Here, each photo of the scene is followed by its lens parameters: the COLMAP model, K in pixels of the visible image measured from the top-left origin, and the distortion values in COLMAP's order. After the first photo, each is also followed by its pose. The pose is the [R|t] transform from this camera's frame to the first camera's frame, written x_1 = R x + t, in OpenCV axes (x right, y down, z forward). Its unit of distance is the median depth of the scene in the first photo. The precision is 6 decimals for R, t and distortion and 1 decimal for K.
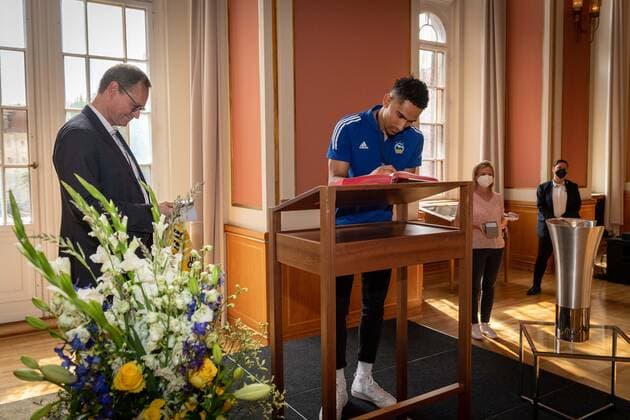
lens RADIAL K [[528.8, 0, 315.0], [0, 528.8, 210.0], [0, 0, 1]] dist [0.000798, -0.002349]
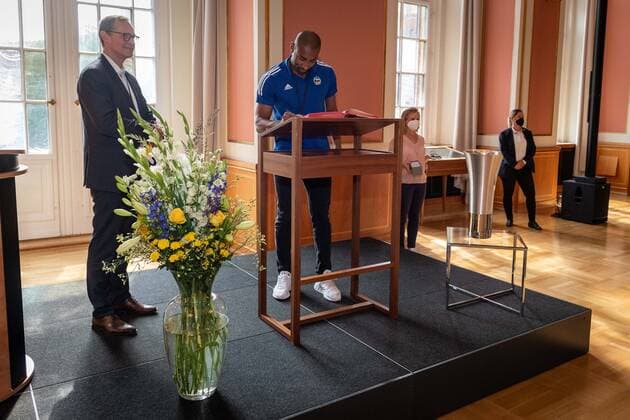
lens RADIAL K [[541.3, 0, 322.5], [0, 541.3, 191.4], [0, 0, 1]] dist [-0.005953, -0.001093]
pose [[0.999466, 0.021005, 0.025015, 0.024013], [-0.022508, 0.997859, 0.061415, 0.026172], [-0.023671, -0.061945, 0.997799, -0.210205]]
